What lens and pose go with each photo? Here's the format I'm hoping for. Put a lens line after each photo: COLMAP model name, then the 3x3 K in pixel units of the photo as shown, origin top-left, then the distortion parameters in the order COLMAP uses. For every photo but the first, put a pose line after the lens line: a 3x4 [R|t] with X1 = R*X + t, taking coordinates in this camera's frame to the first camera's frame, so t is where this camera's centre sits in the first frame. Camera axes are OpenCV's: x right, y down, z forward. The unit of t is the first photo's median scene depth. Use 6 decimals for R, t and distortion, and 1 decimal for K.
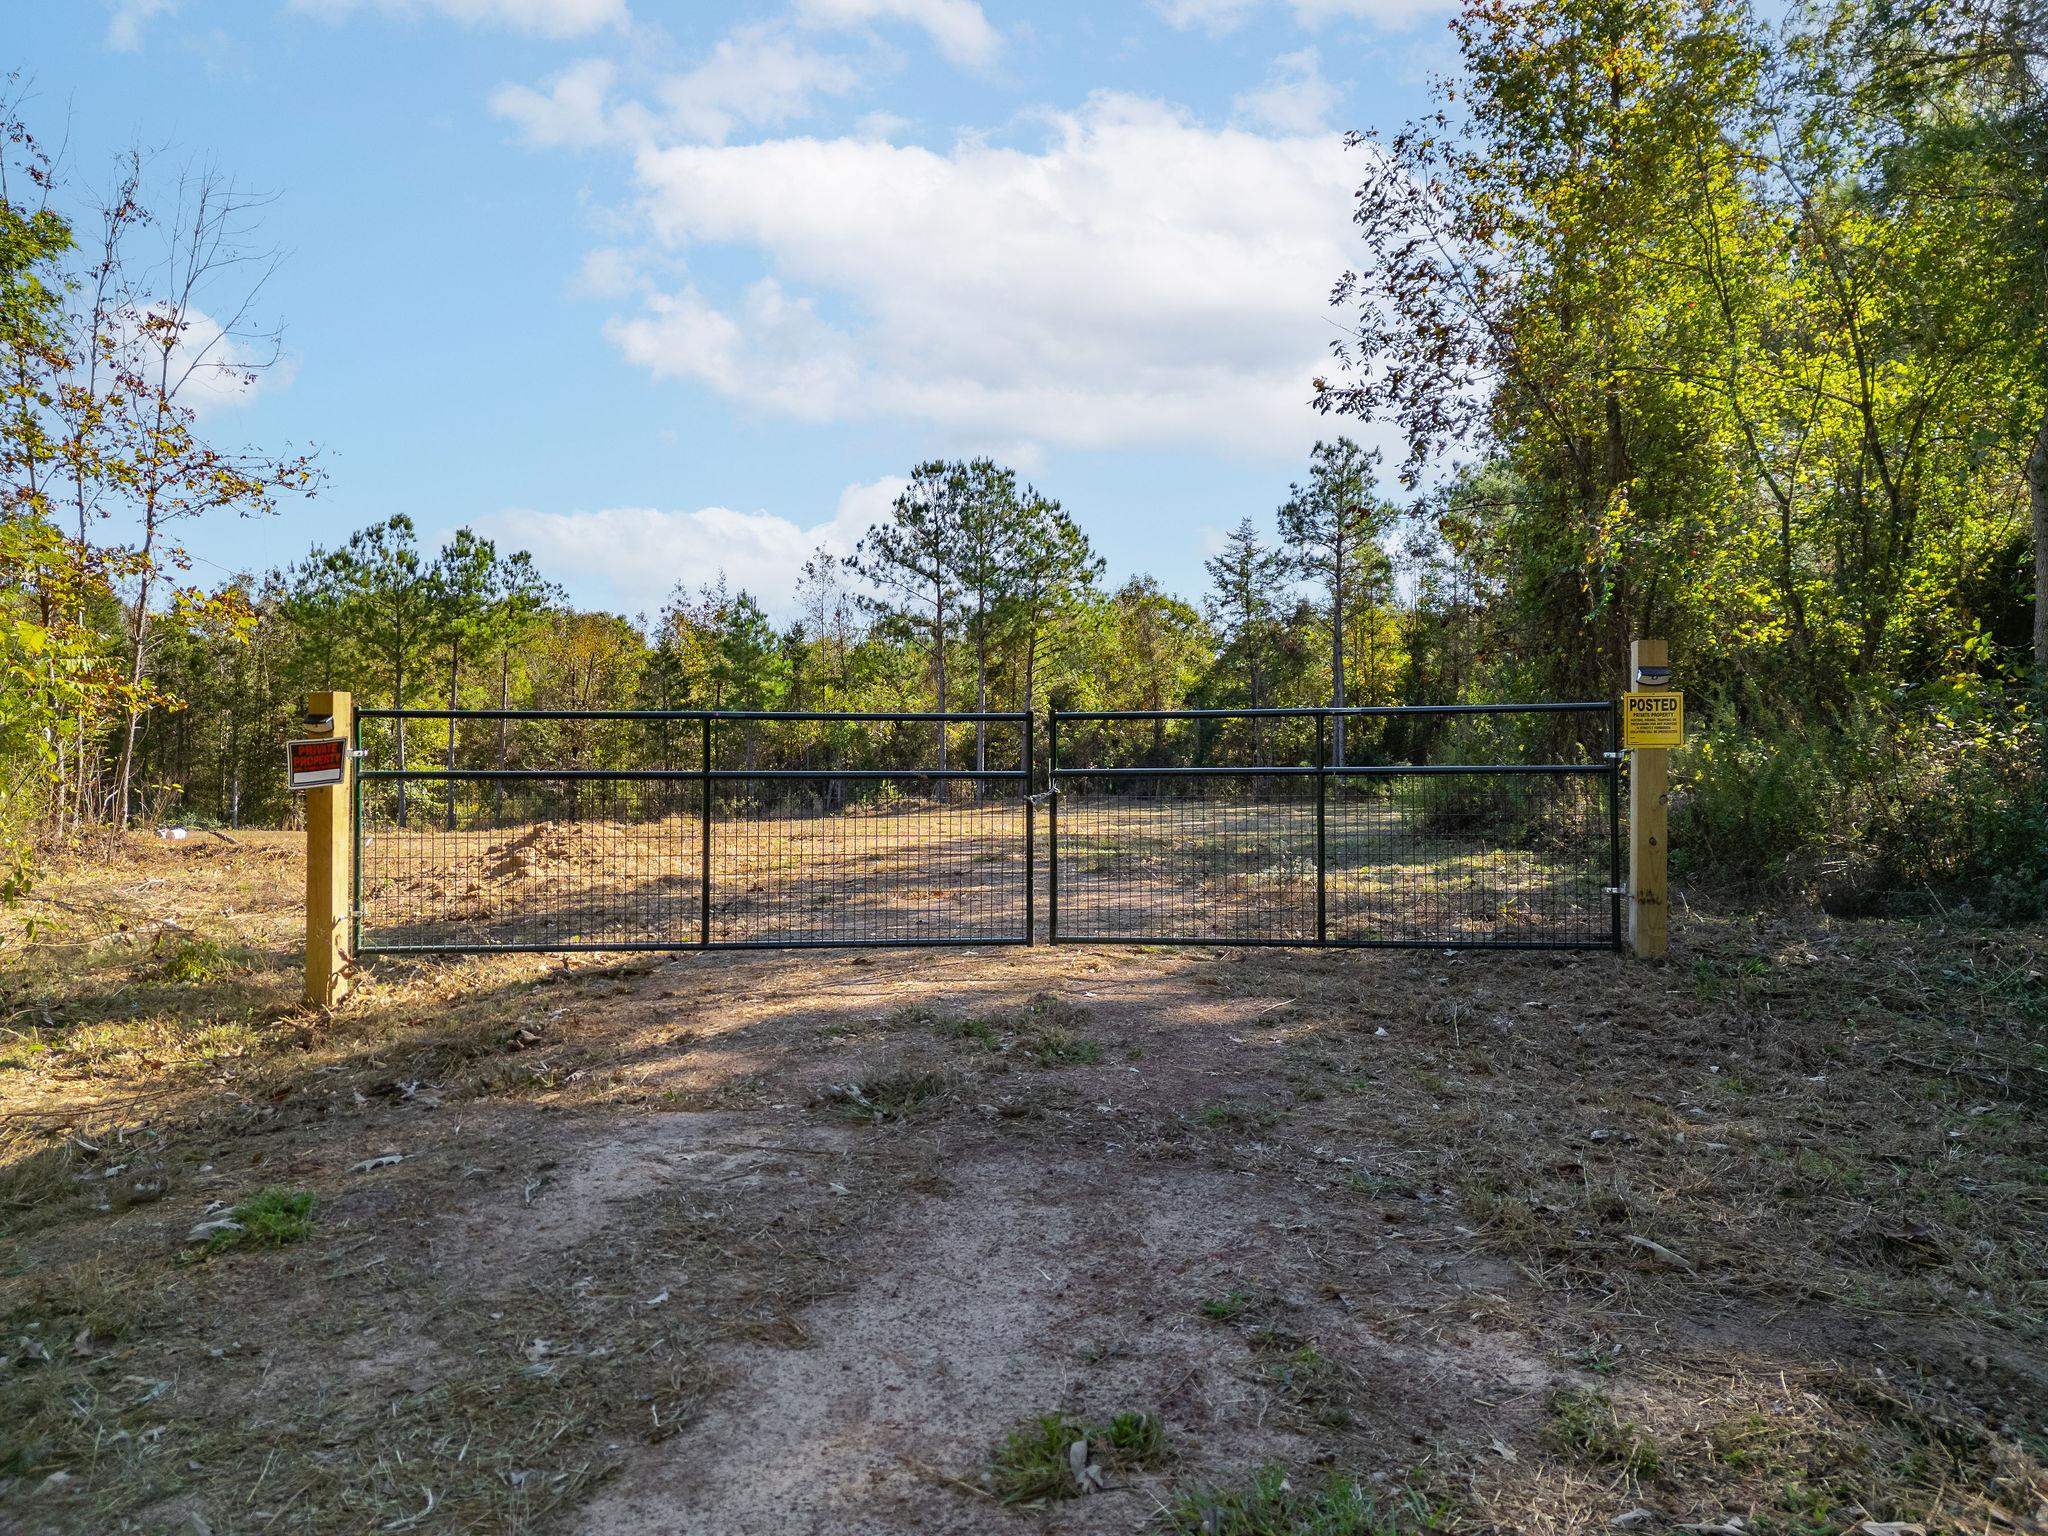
lens RADIAL K [[1394.6, 0, 1041.1], [0, 1394.6, 789.8], [0, 0, 1]] dist [0.045351, -0.043605]
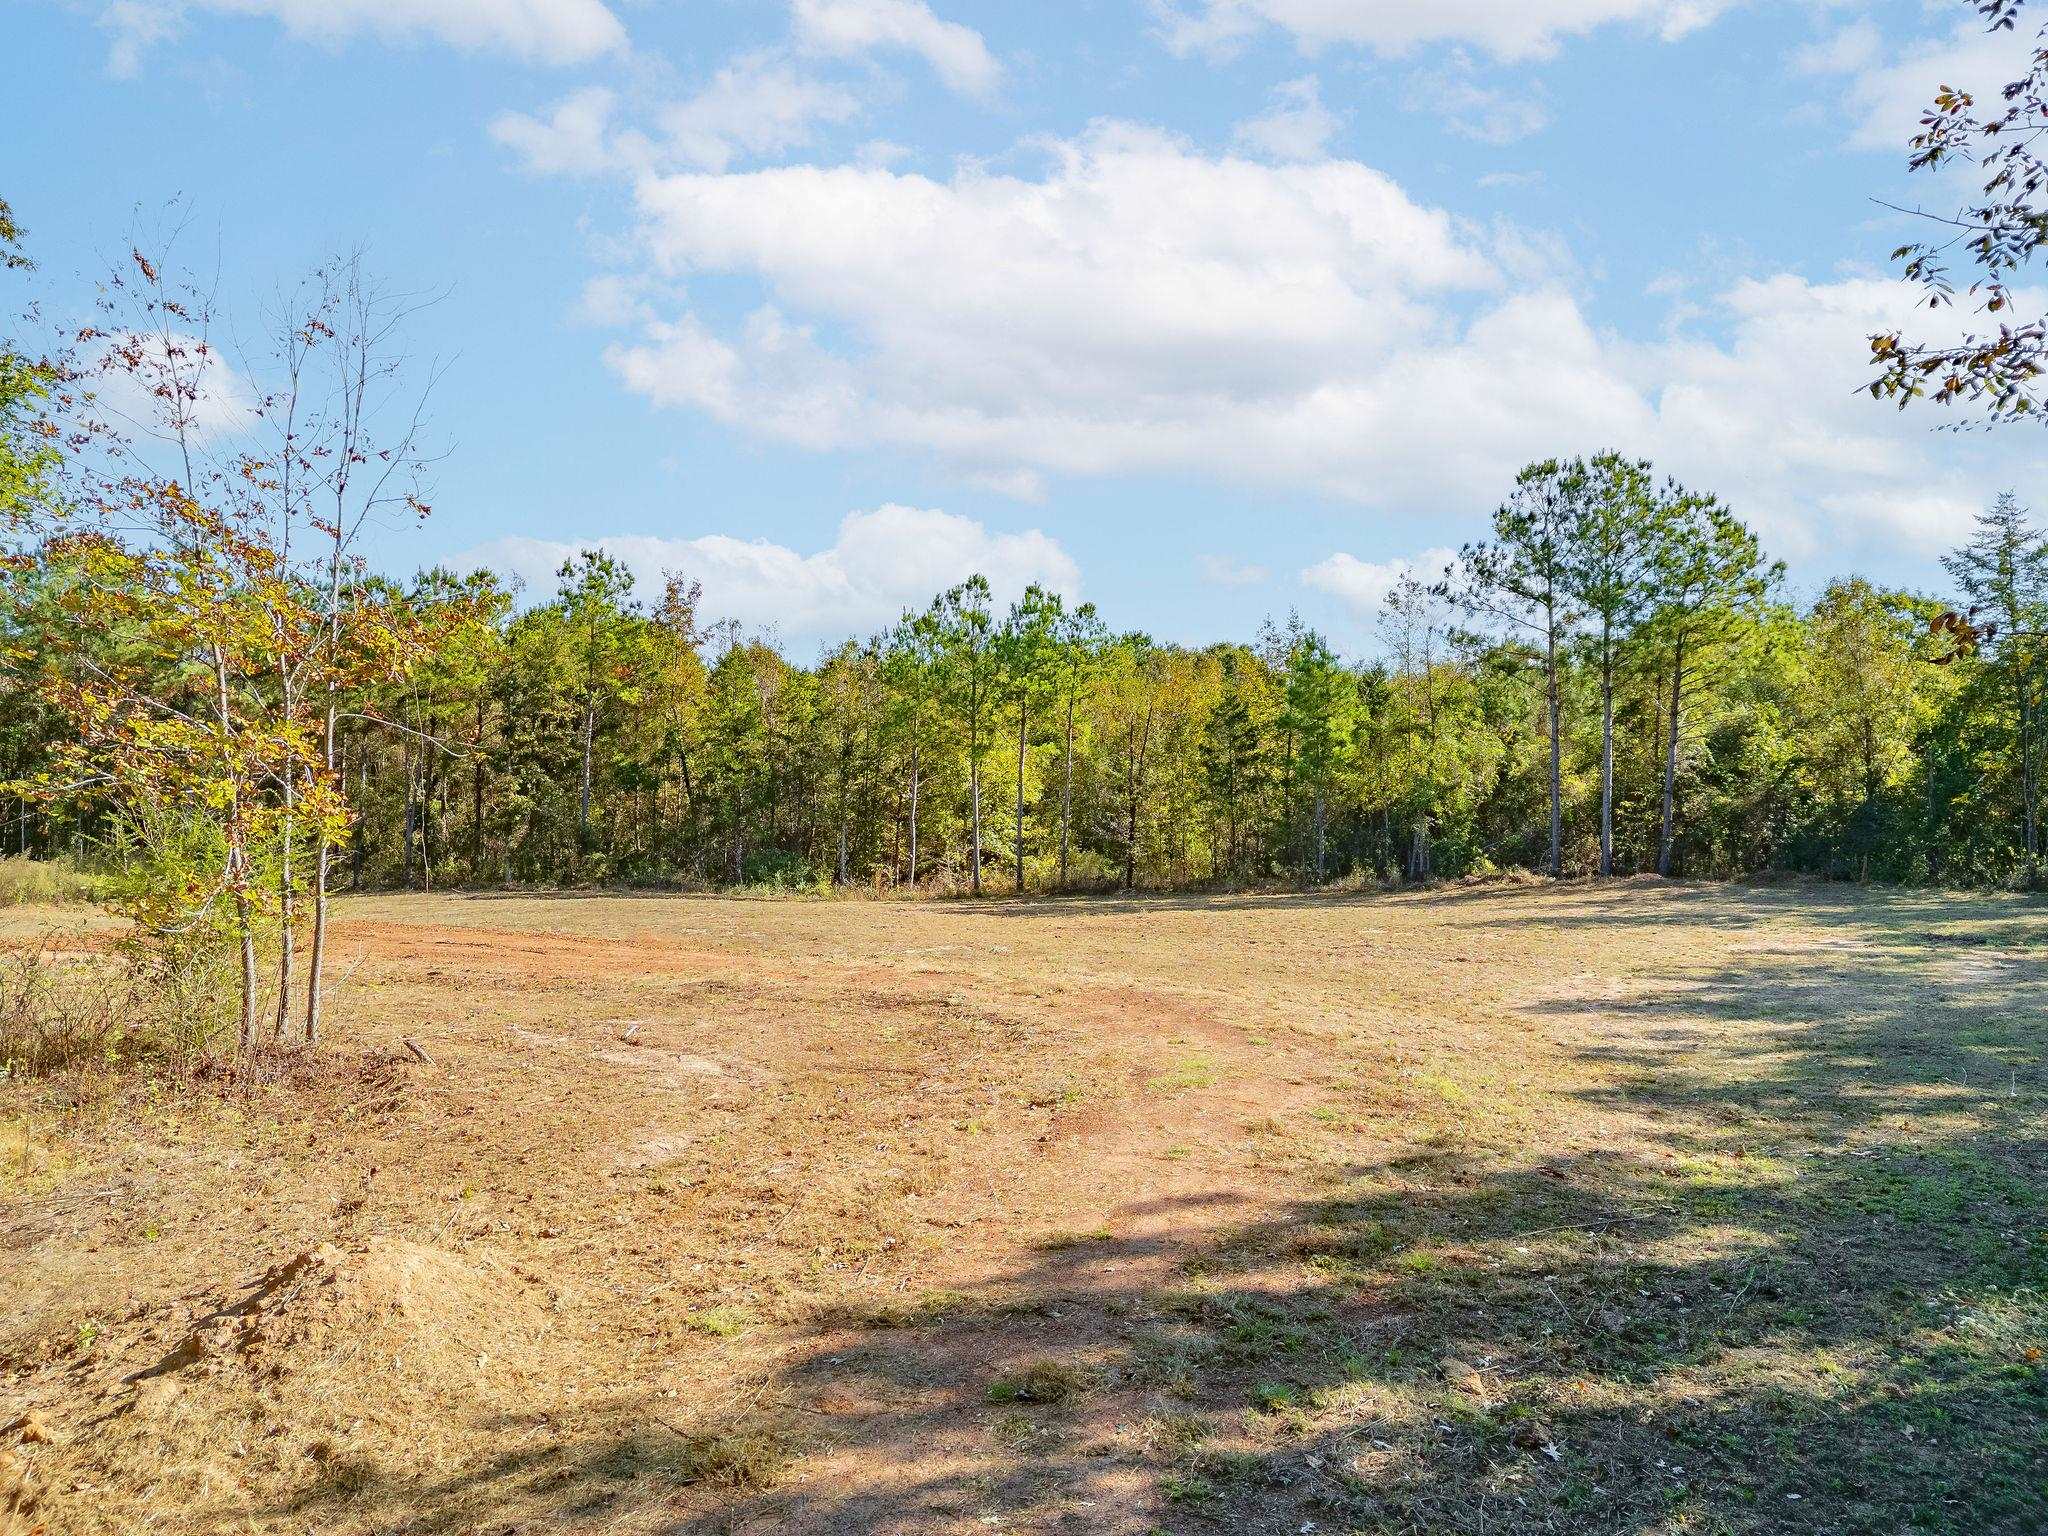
lens RADIAL K [[1394.6, 0, 1016.5], [0, 1394.6, 757.9], [0, 0, 1]] dist [0.045351, -0.043605]
pose [[0.877524, -0.005807, -0.479497, 0.046860], [-0.005661, 0.999732, -0.022467, -0.039276], [0.479499, 0.022429, 0.877256, 0.127274]]
